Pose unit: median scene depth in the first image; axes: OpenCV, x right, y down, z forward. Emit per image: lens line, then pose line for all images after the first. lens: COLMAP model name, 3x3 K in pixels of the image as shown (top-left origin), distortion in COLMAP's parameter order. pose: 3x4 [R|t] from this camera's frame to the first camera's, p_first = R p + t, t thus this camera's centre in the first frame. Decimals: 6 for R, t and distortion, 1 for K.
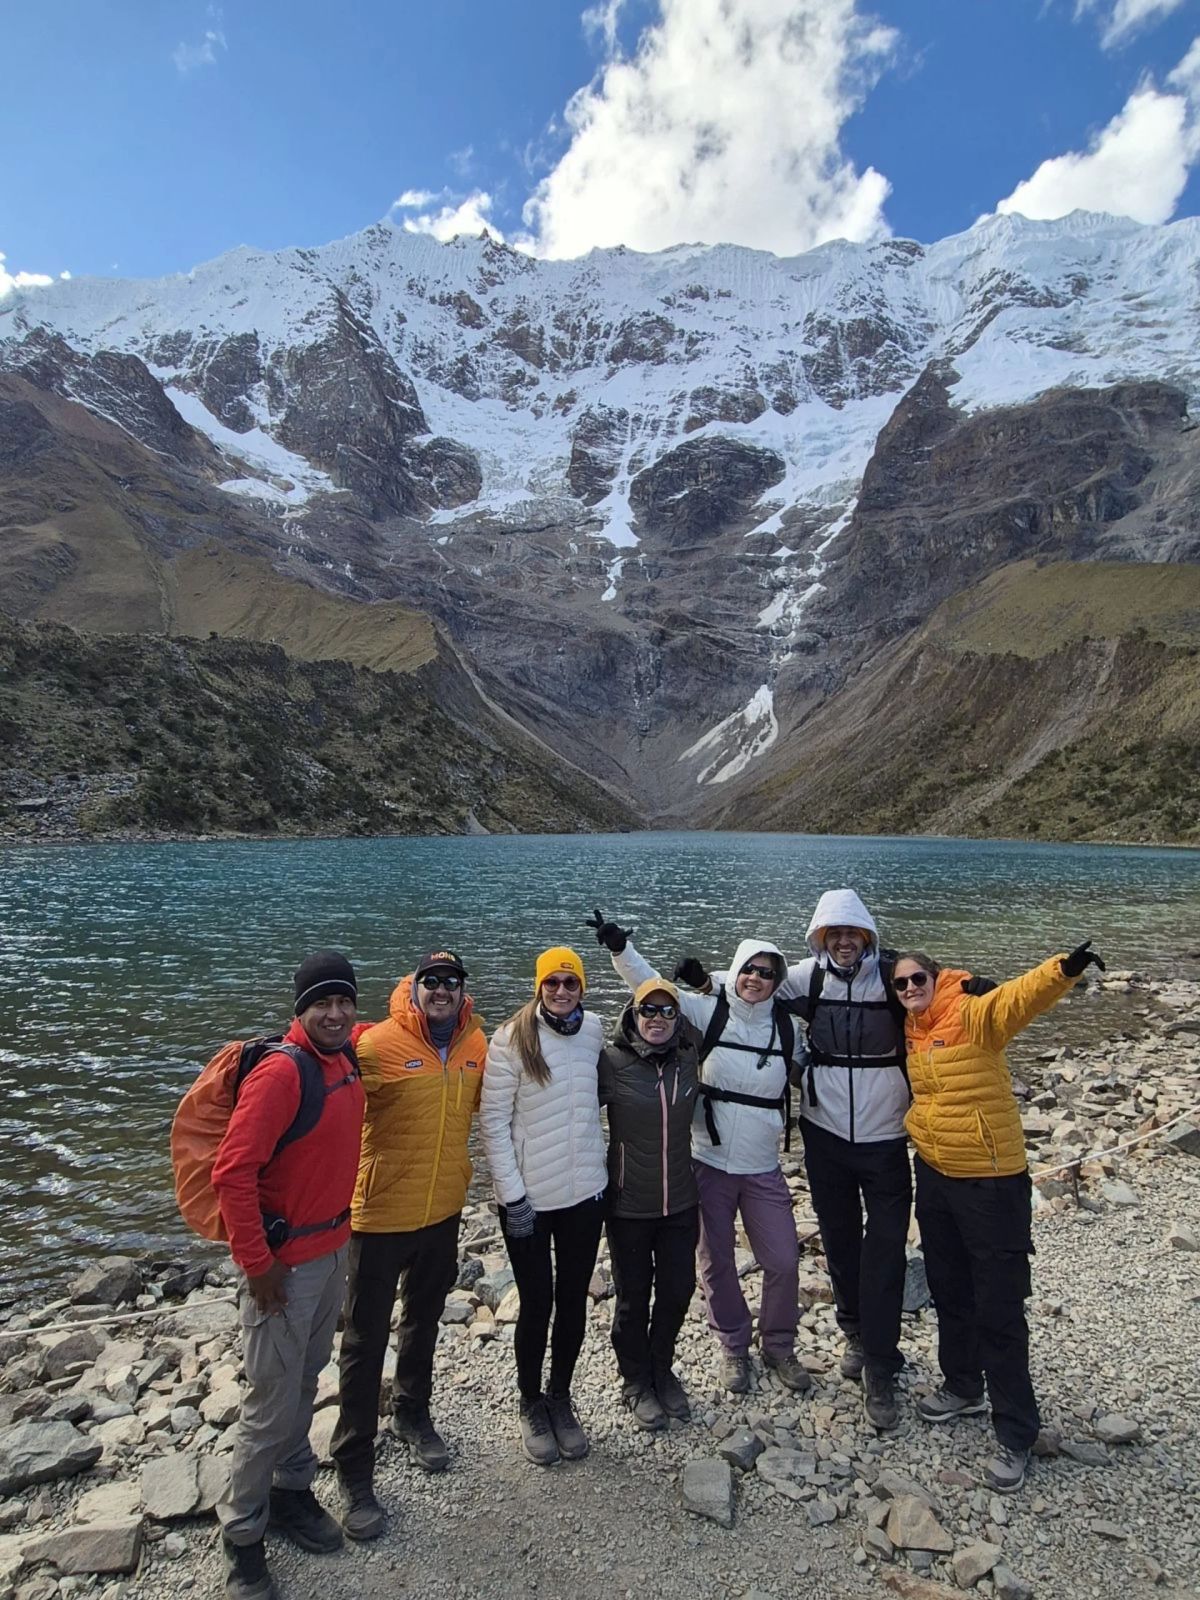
lens RADIAL K [[896.5, 0, 600.0], [0, 896.5, 800.0], [0, 0, 1]] dist [0.005364, 0.000955]
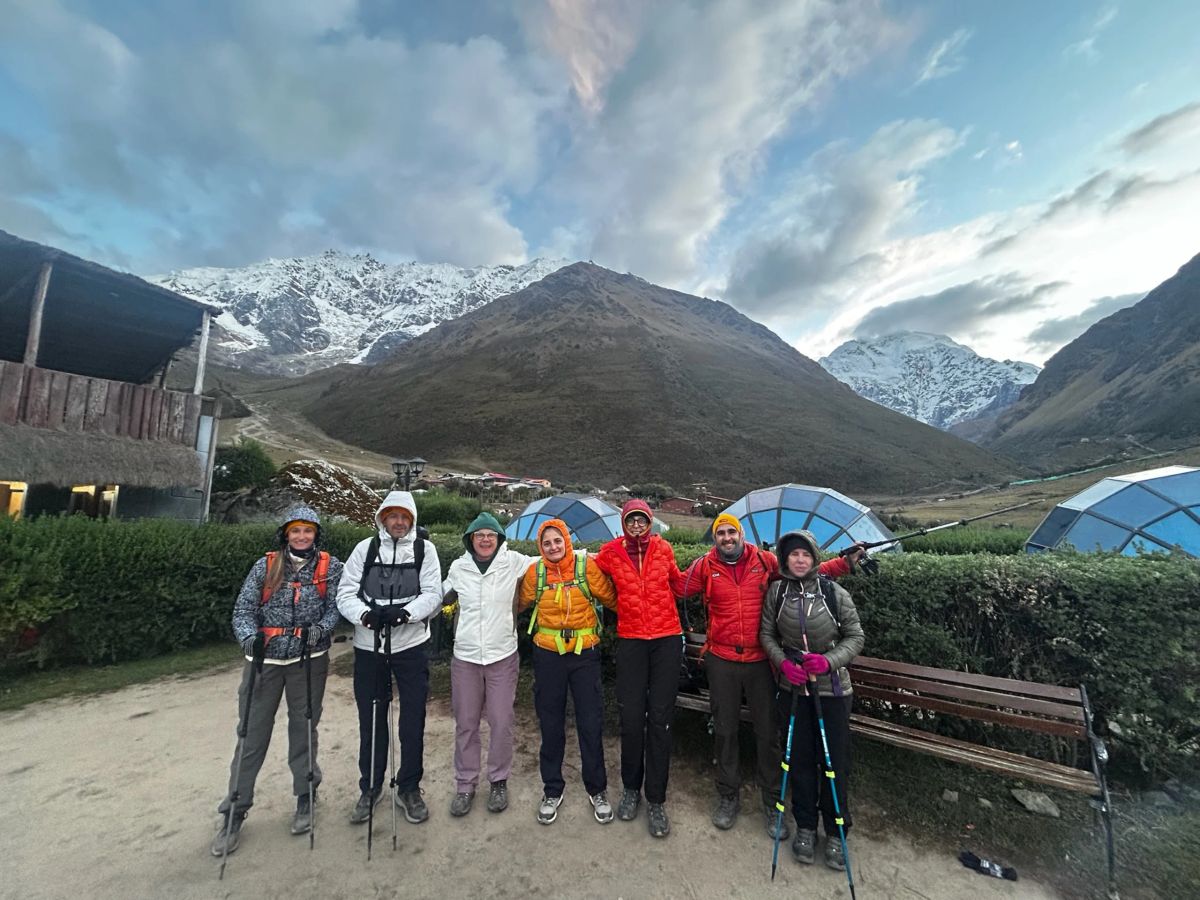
lens RADIAL K [[477.5, 0, 600.0], [0, 477.5, 450.0], [0, 0, 1]] dist [0.001436, 0.000298]
pose [[0.995581, -0.003810, 0.093833, 0.509211], [0.014632, 0.993268, -0.114911, 0.160911], [-0.092764, 0.115776, 0.988934, -0.509972]]
